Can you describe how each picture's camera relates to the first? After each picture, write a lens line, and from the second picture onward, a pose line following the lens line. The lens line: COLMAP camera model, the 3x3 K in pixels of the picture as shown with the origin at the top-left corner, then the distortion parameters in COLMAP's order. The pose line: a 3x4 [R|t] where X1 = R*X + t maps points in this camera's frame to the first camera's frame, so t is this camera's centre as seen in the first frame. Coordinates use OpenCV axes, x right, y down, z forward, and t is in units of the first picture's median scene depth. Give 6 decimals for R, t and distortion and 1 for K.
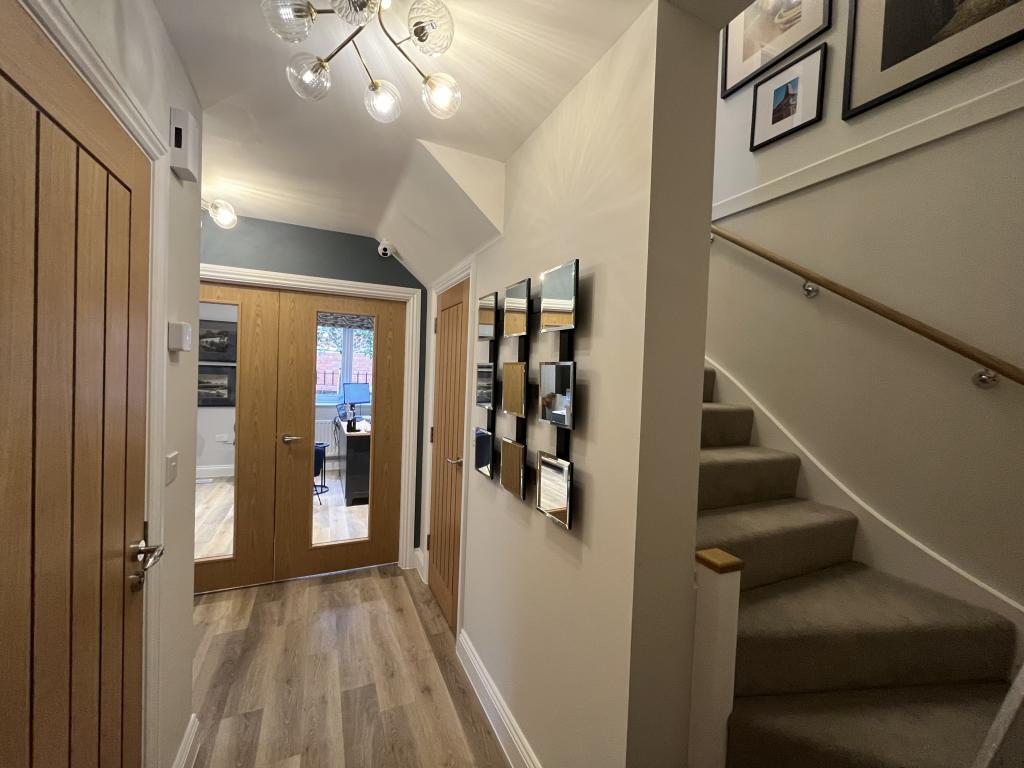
lens RADIAL K [[414.9, 0, 513.2], [0, 414.9, 383.4], [0, 0, 1]] dist [-0.001796, -0.000215]
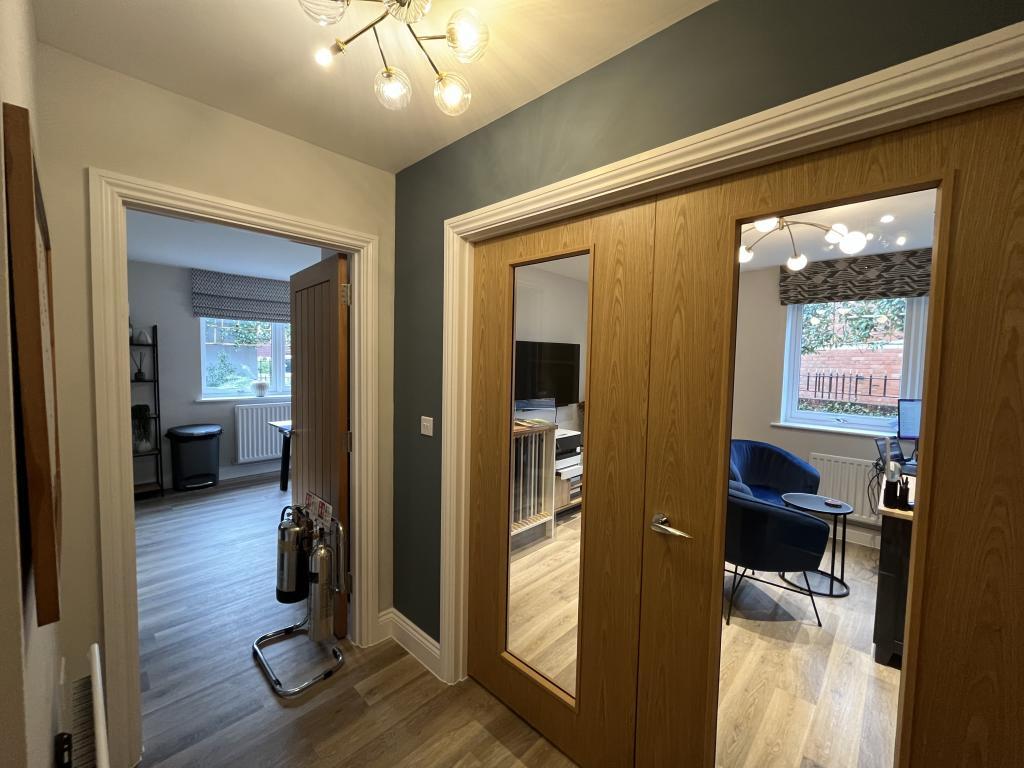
lens RADIAL K [[414.9, 0, 514.7], [0, 414.9, 385.2], [0, 0, 1]] dist [-0.001796, -0.000215]
pose [[0.369990, 0.030891, -0.928522, -0.190396], [-0.037543, 0.999128, 0.018280, -0.020766], [0.928277, 0.028096, 0.370827, 0.674843]]
